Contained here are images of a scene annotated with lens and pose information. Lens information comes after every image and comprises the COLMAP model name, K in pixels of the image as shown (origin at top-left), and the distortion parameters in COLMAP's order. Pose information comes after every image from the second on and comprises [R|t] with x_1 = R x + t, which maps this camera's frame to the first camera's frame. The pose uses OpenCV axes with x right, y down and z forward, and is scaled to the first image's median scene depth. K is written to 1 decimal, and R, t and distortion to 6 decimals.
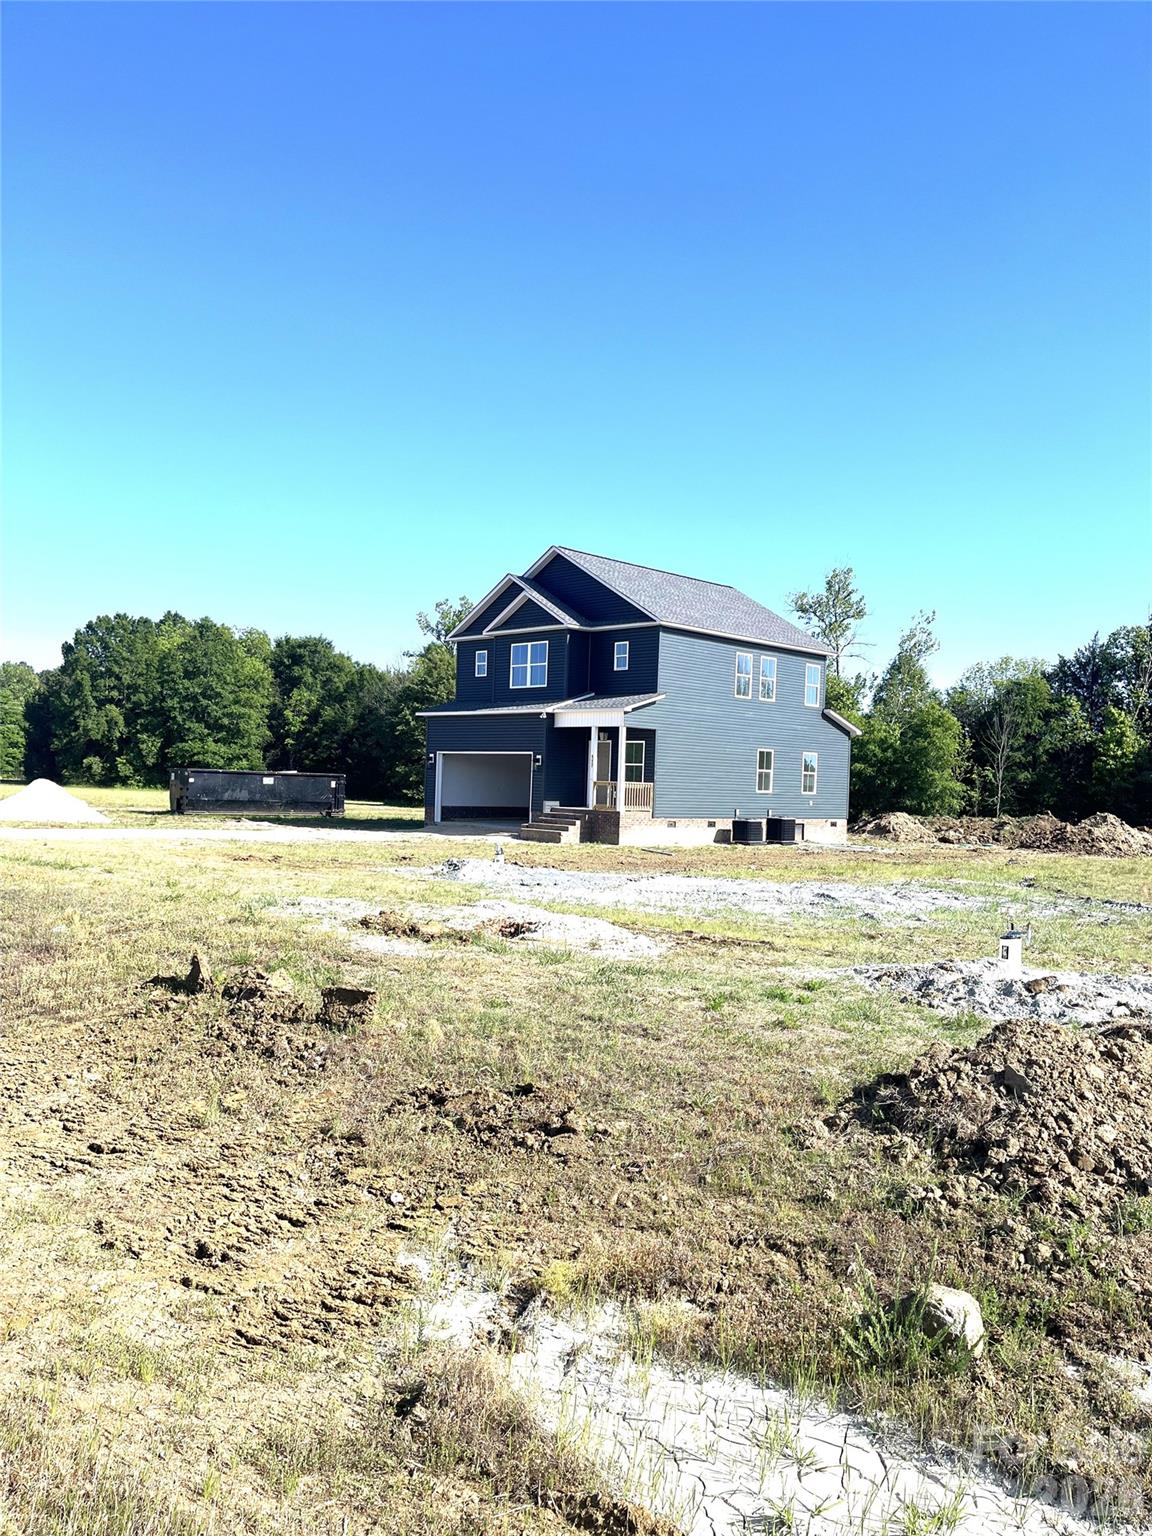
lens RADIAL K [[1168.9, 0, 576.0], [0, 1168.9, 768.0], [0, 0, 1]] dist [0.084823, -0.197020]
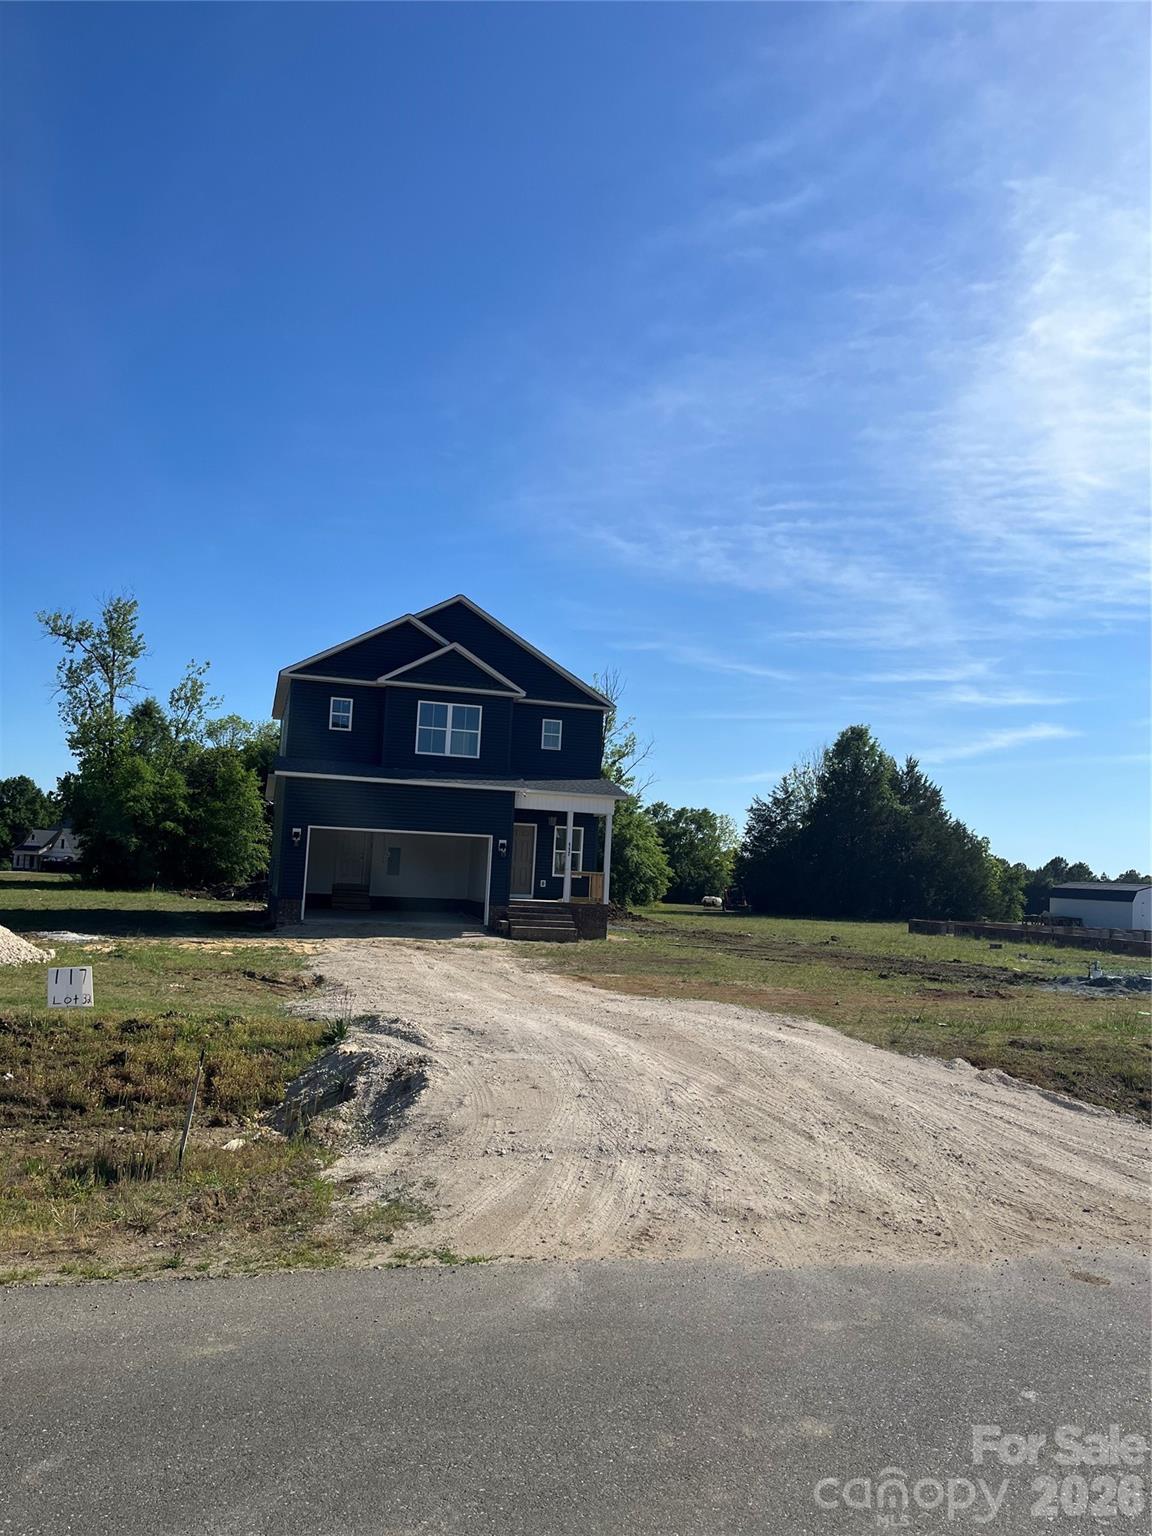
lens RADIAL K [[1180.9, 0, 584.7], [0, 1180.9, 755.1], [0, 0, 1]] dist [0.042693, -0.047862]
pose [[0.452850, 0.076942, 0.888260, -0.524487], [-0.045152, 0.996970, -0.063339, -0.014040], [-0.890442, -0.011424, 0.454952, 0.366572]]
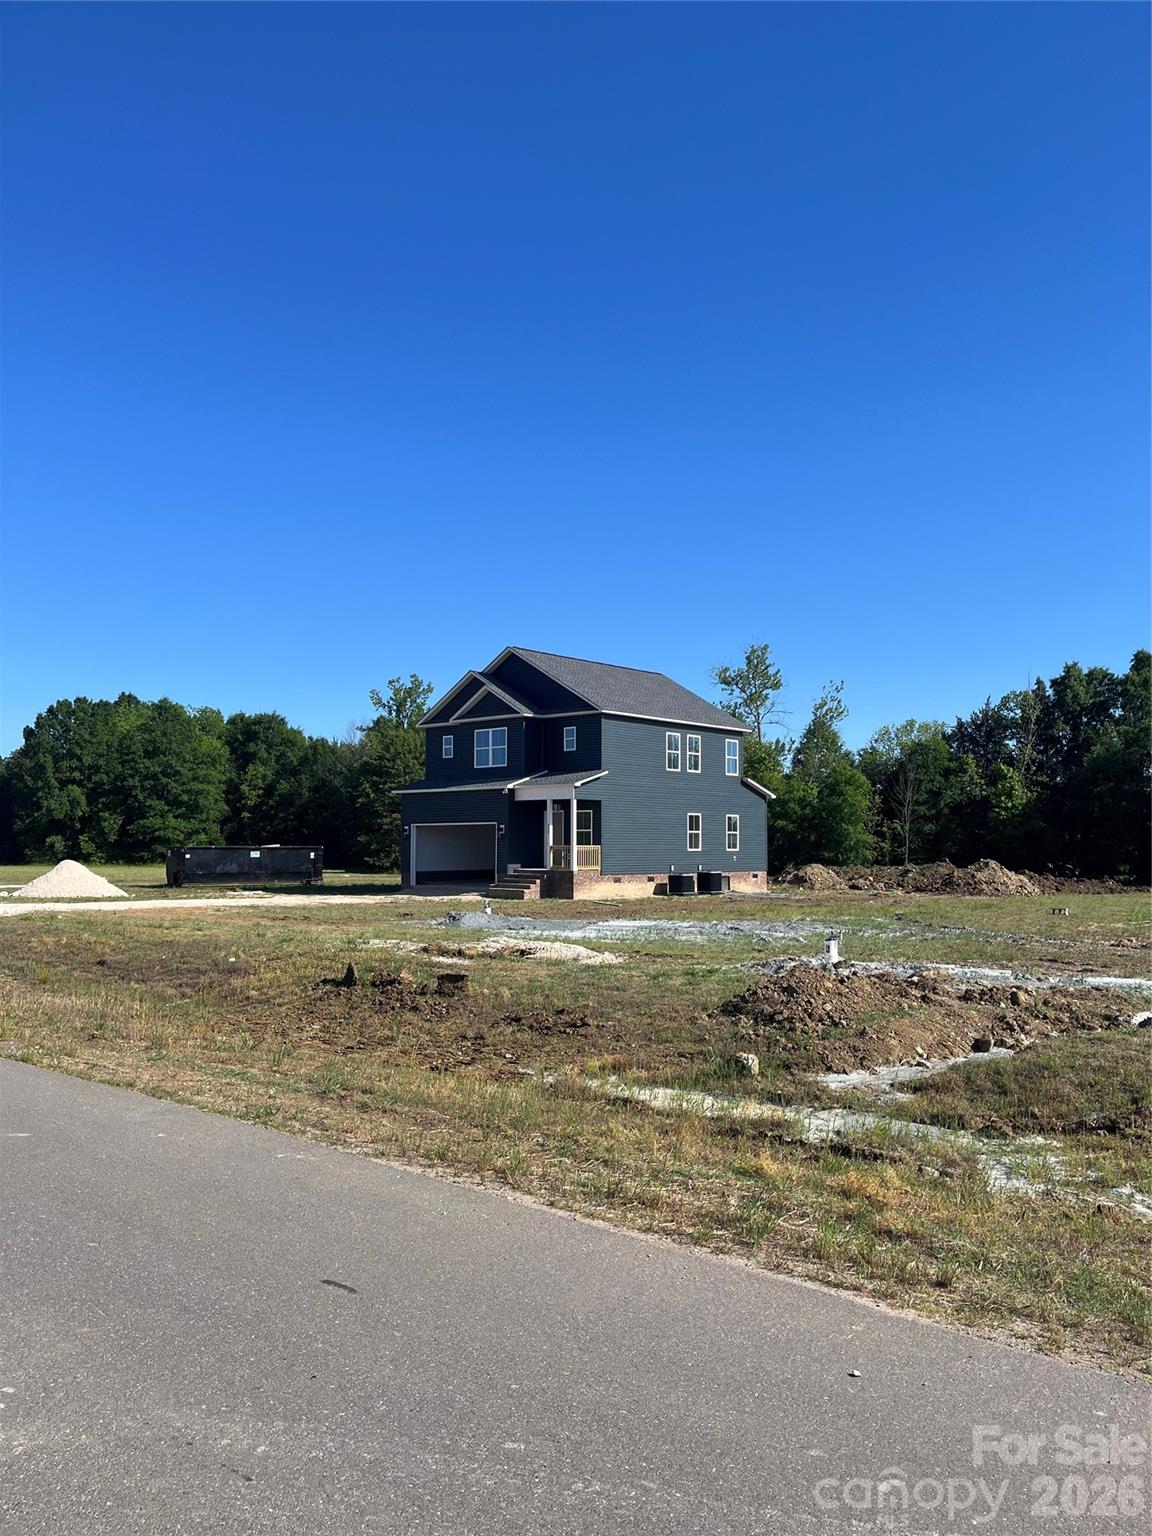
lens RADIAL K [[1167.4, 0, 576.0], [0, 1167.4, 768.0], [0, 0, 1]] dist [0.122708, -0.203695]
pose [[0.998133, -0.028127, 0.054222, -0.013165], [0.030854, 0.998266, -0.050134, -0.004676], [-0.052718, 0.051713, 0.997270, -0.117034]]
